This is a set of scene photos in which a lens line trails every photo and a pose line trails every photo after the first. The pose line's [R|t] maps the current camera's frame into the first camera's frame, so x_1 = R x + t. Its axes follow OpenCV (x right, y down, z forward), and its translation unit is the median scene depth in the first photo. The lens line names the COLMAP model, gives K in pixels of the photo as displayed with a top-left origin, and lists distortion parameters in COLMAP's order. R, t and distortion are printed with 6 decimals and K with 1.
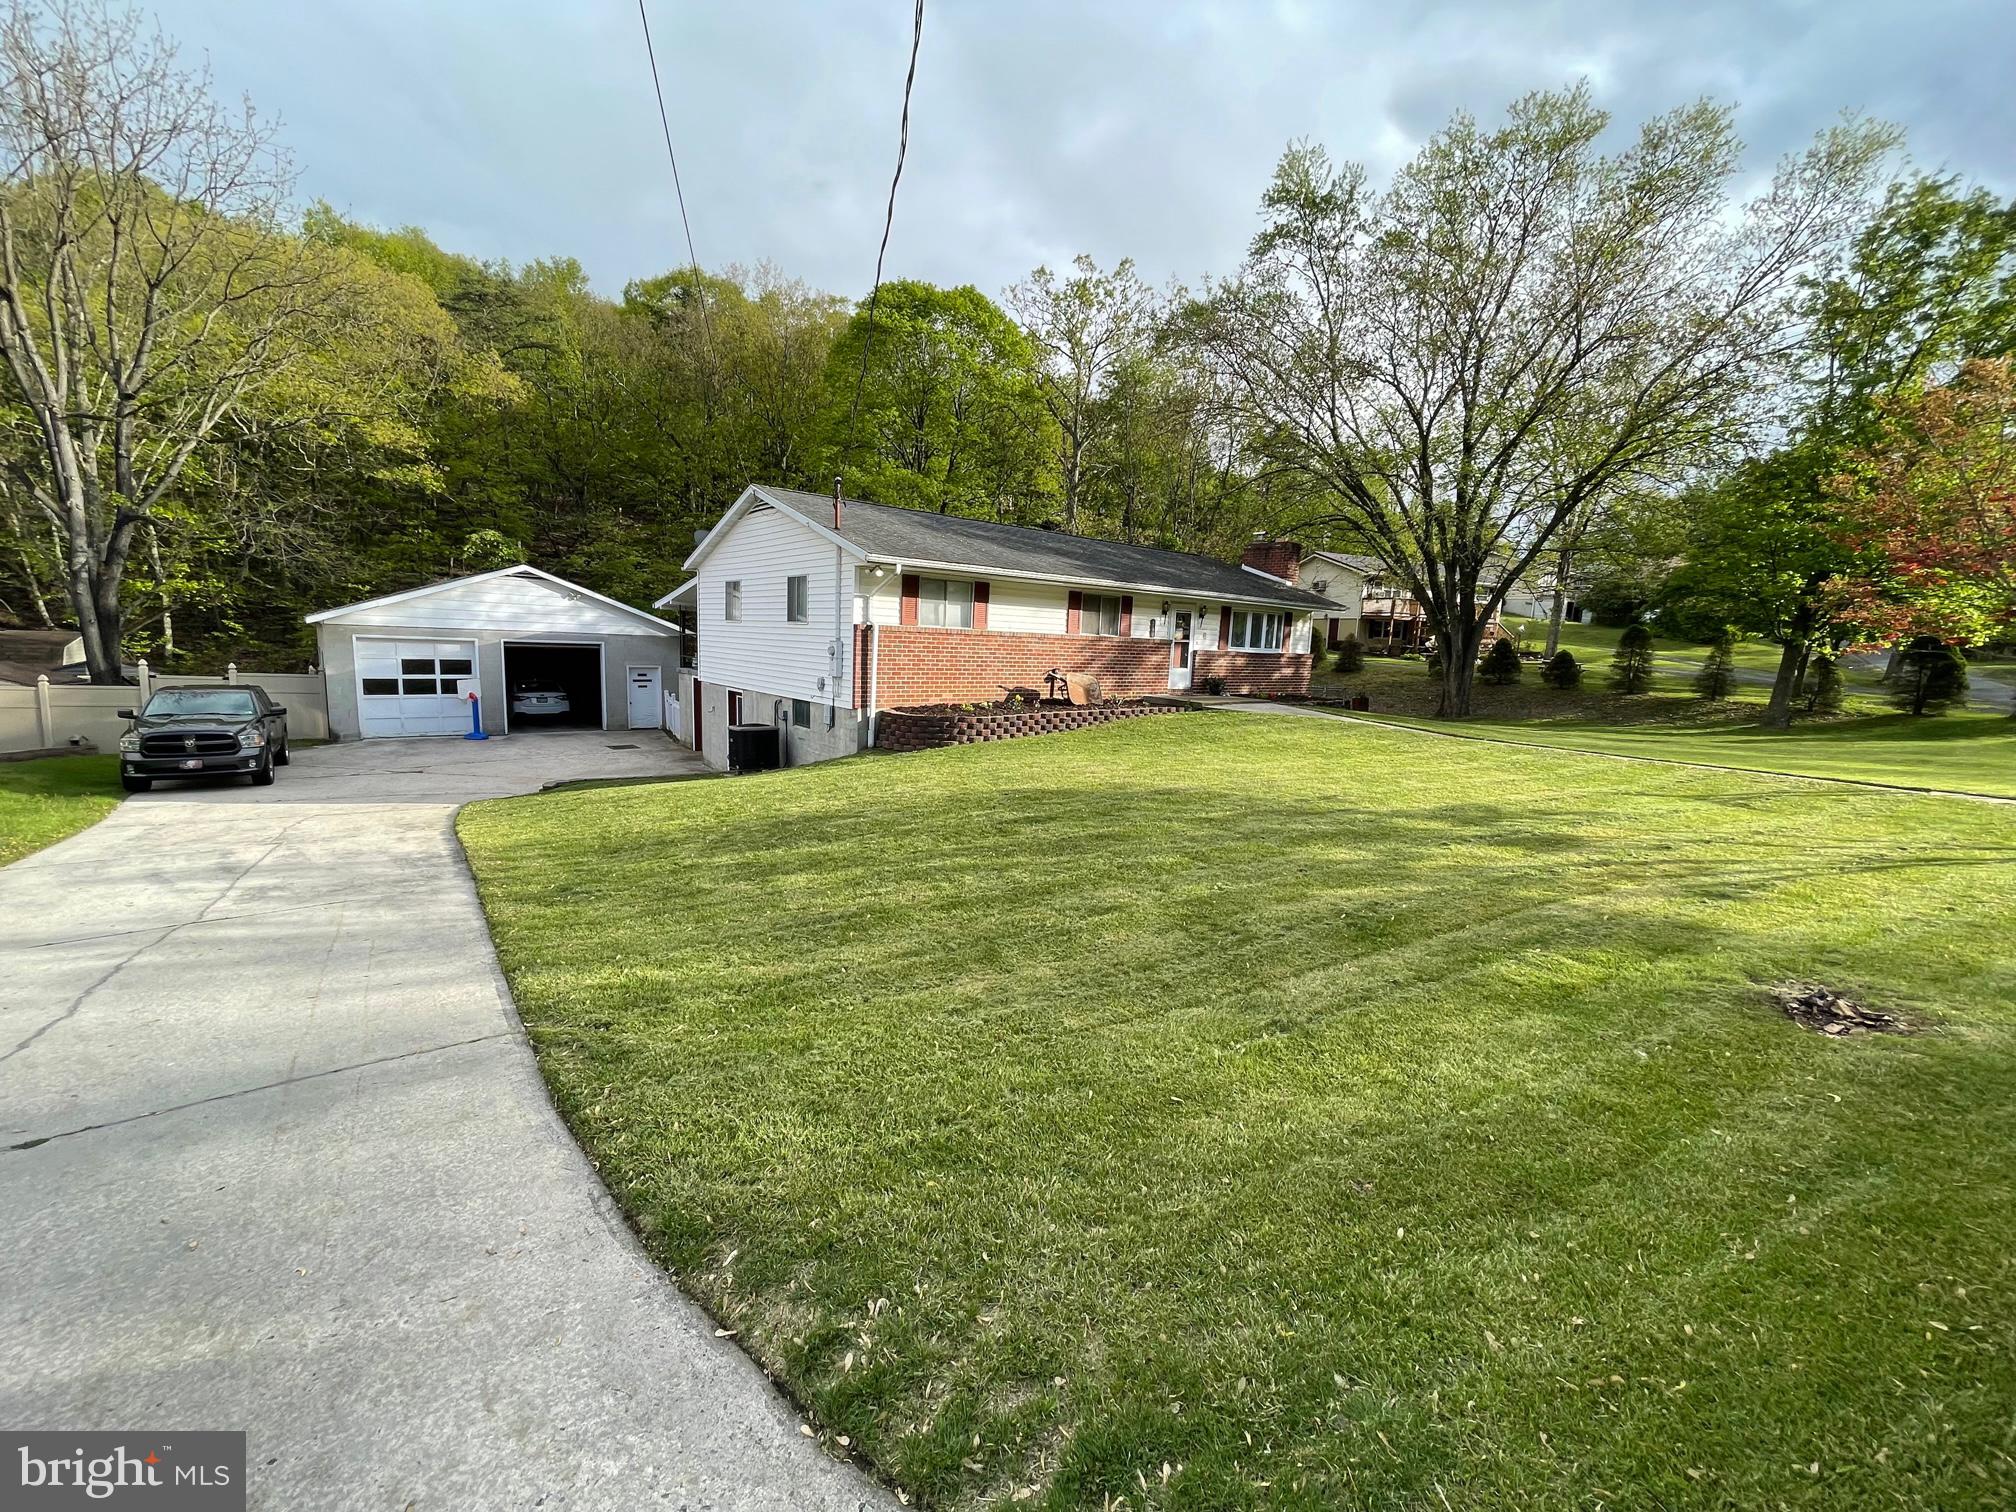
lens RADIAL K [[814.1, 0, 1018.5], [0, 814.1, 757.6], [0, 0, 1]] dist [-0.001456, -0.001262]
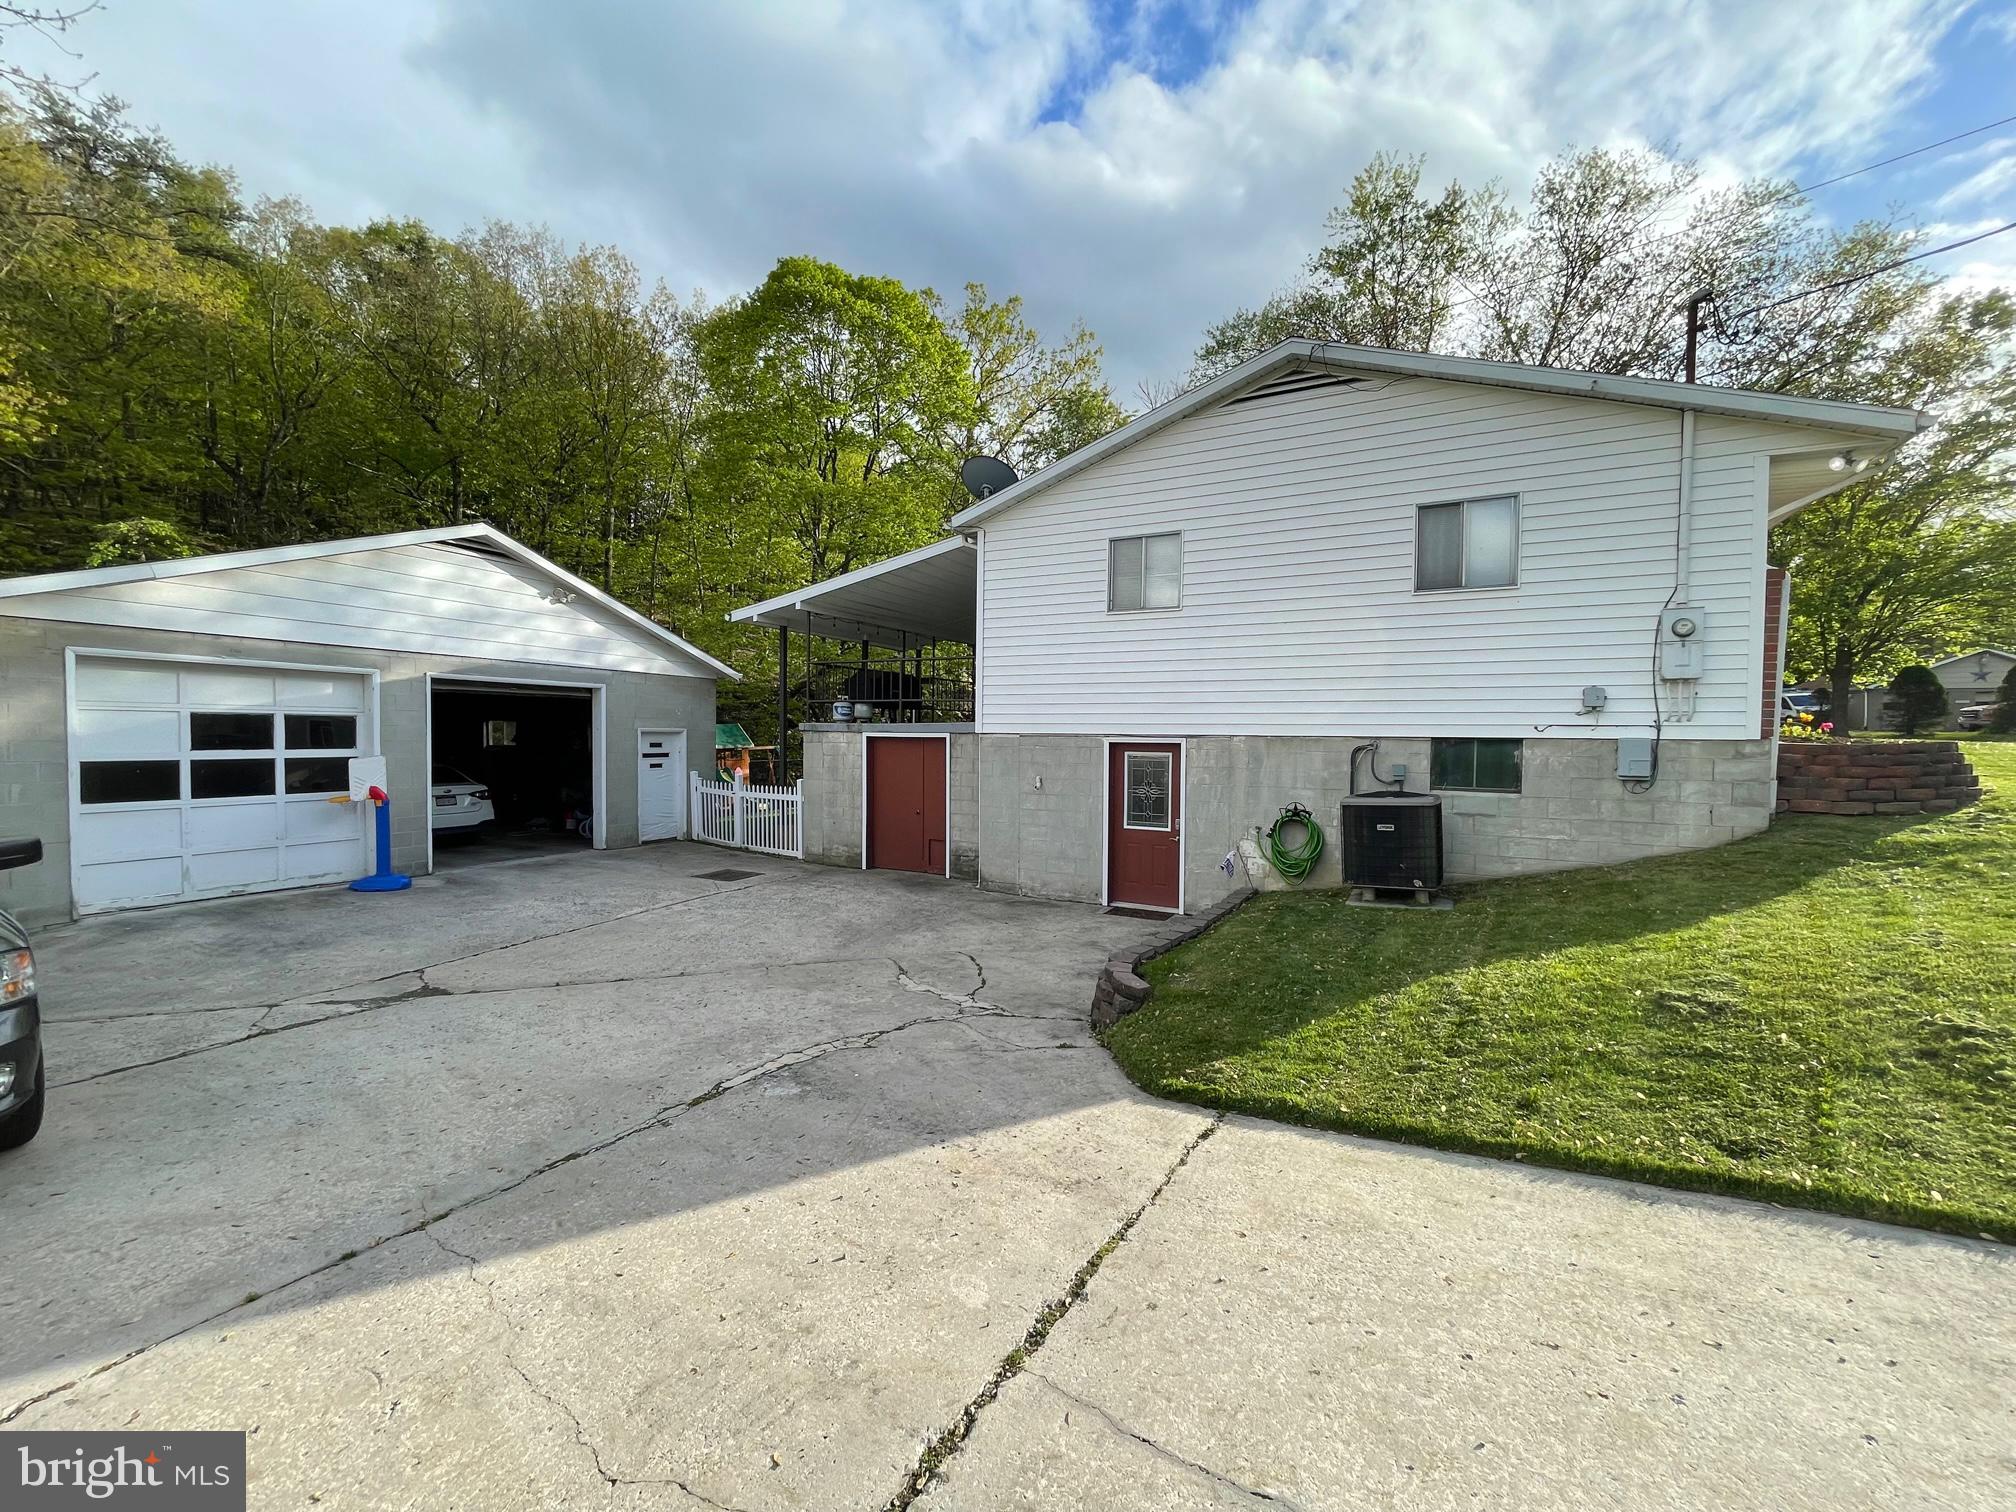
lens RADIAL K [[814.1, 0, 1000.8], [0, 814.1, 754.9], [0, 0, 1]] dist [-0.001456, -0.001262]
pose [[0.925562, -0.040424, 0.376432, -0.472201], [0.081105, 0.992371, -0.092850, -0.025225], [-0.369807, 0.116469, 0.921780, 0.417049]]
